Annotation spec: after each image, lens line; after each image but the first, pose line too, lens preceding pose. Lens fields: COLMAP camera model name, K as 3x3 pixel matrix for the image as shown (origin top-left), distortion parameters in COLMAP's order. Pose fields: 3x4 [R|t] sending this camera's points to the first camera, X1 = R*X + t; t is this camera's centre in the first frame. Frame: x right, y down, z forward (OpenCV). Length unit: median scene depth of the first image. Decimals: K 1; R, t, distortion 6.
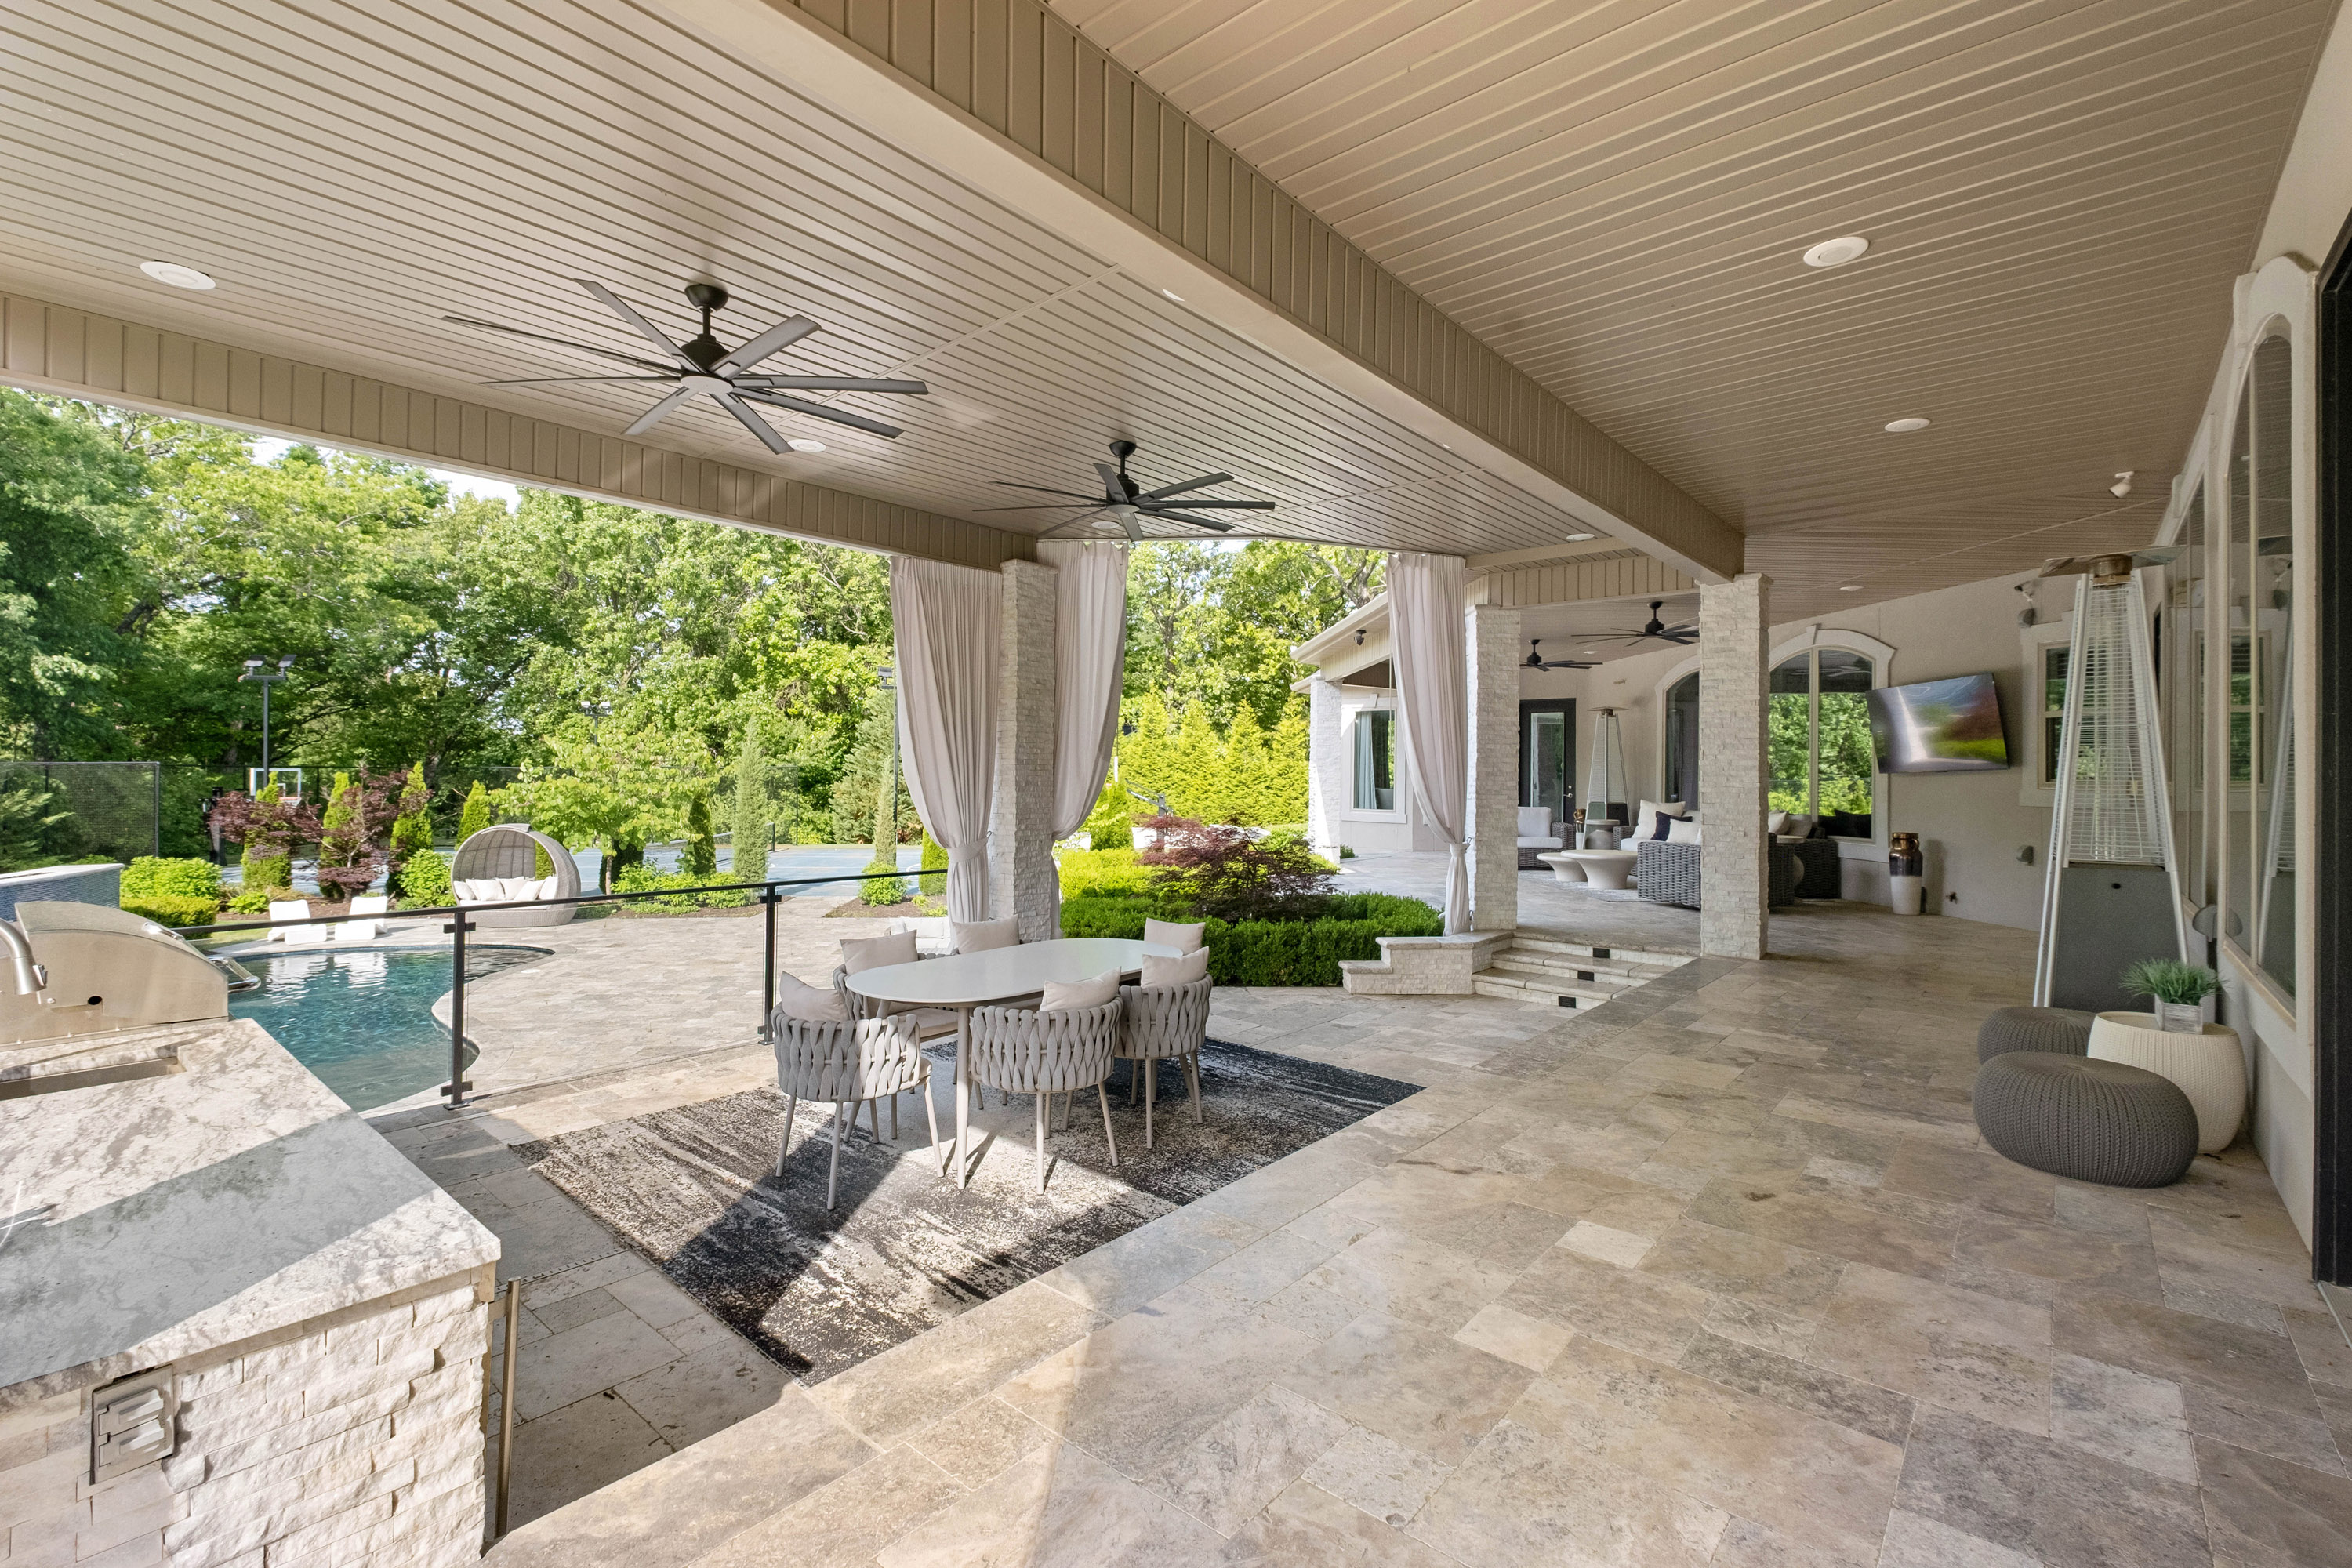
lens RADIAL K [[1049.9, 0, 1176.0], [0, 1049.9, 784.0], [0, 0, 1]] dist [-0.020209, -0.000337]
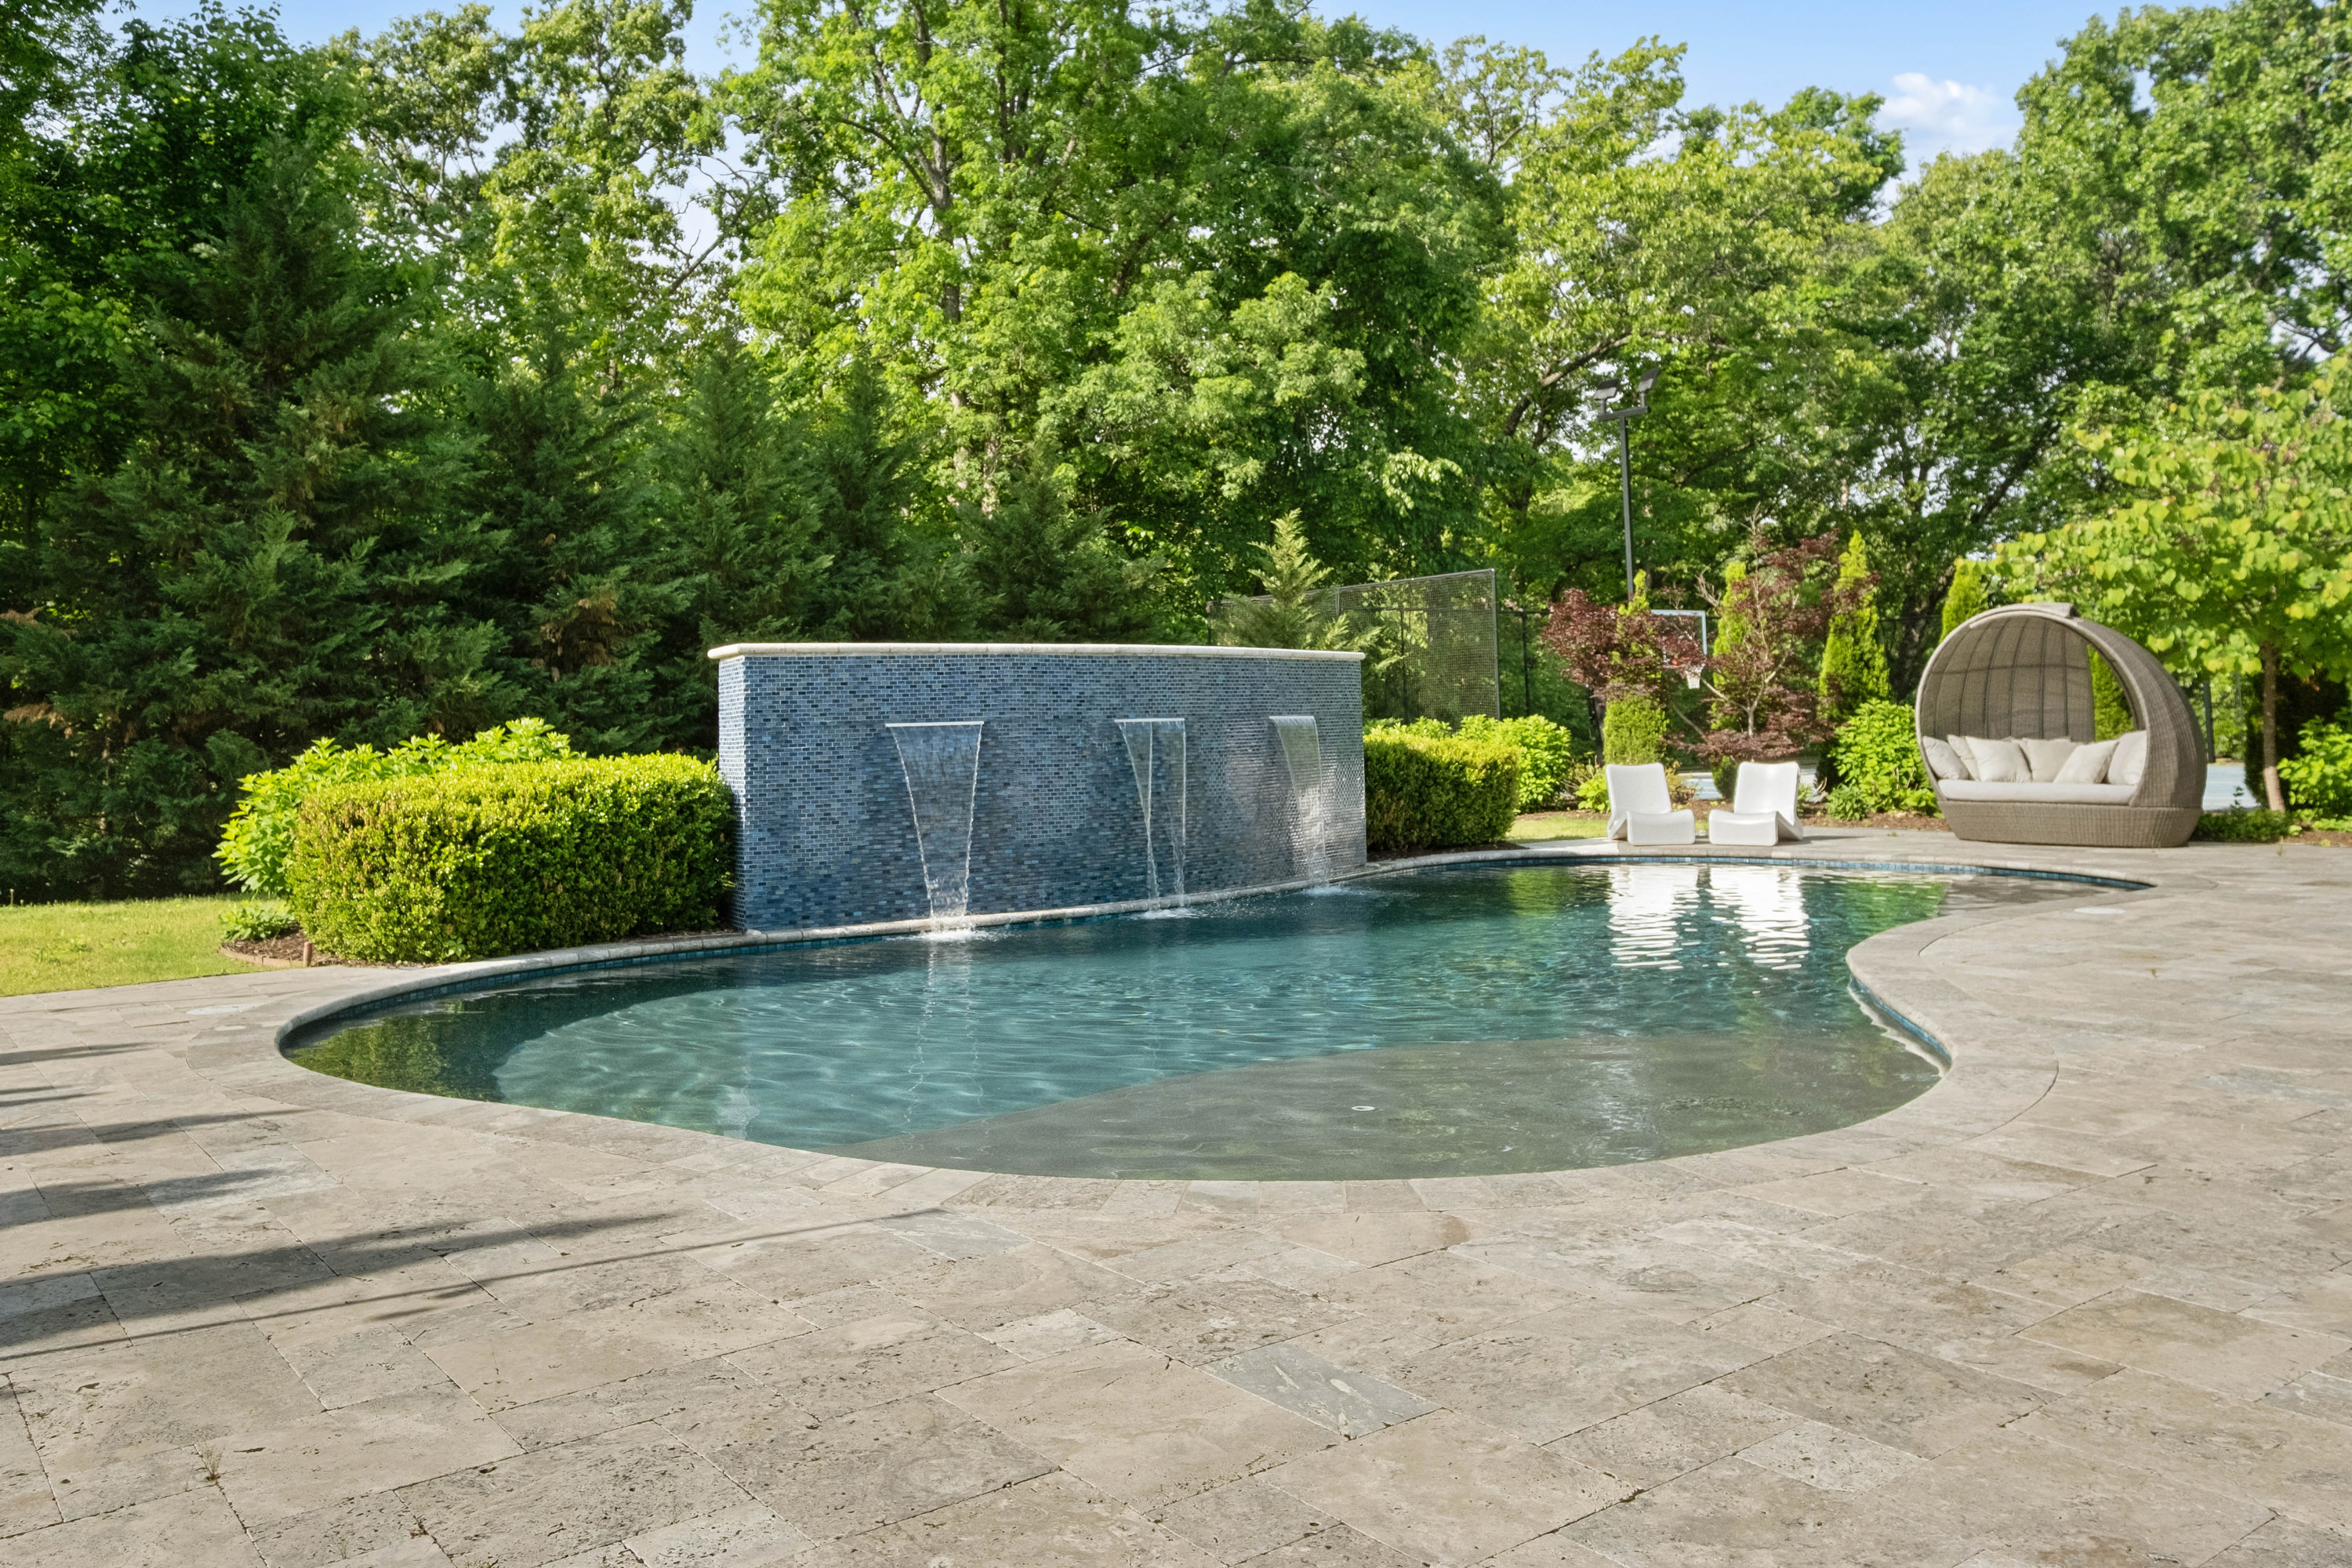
lens RADIAL K [[1803.6, 0, 1203.6], [0, 1803.6, 623.5], [0, 0, 1]] dist [0.039489, -0.000433]
pose [[0.539291, -0.063612, -0.839714, -0.190698], [0.016562, 0.997751, -0.064947, 0.091987], [0.841957, 0.021117, 0.539132, 0.301317]]
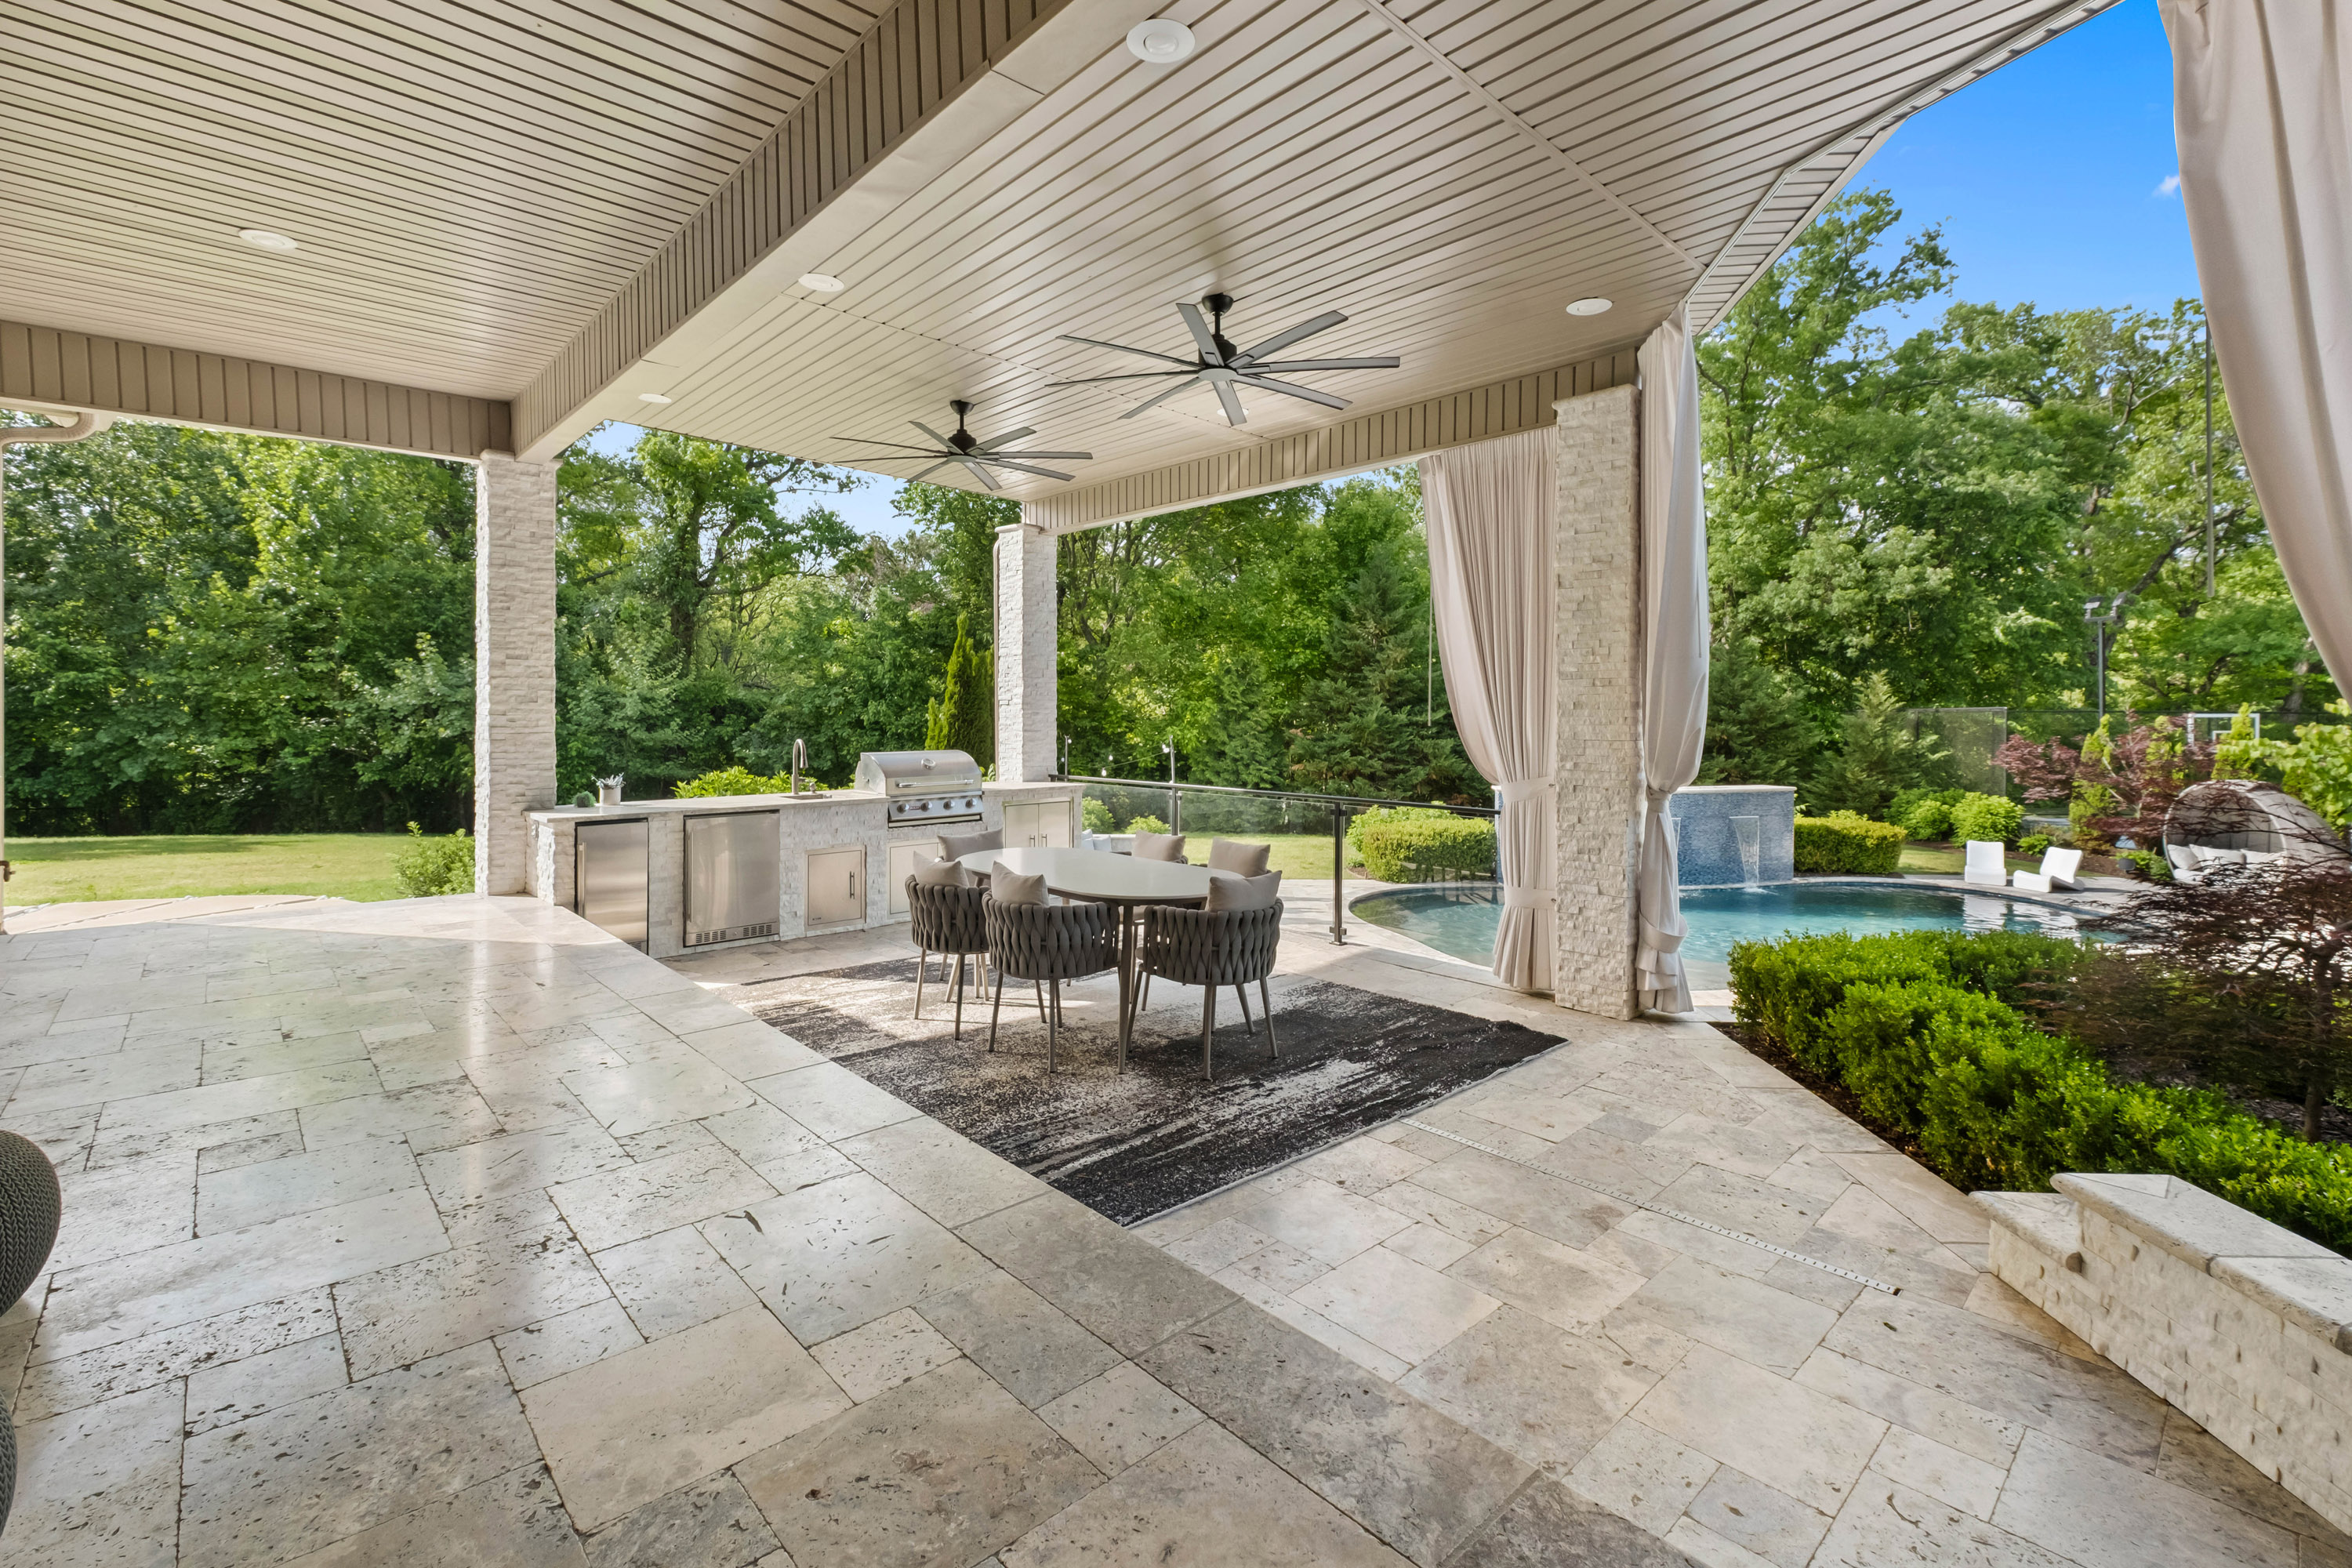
lens RADIAL K [[1025.7, 0, 1176.0], [0, 1025.7, 784.0], [0, 0, 1]] dist [-0.009057, -0.000145]
pose [[-0.123453, 0.059323, -0.990576, 0.222953], [-0.010970, 0.998069, 0.061139, 0.003524], [0.992290, 0.018414, -0.122564, 0.304510]]
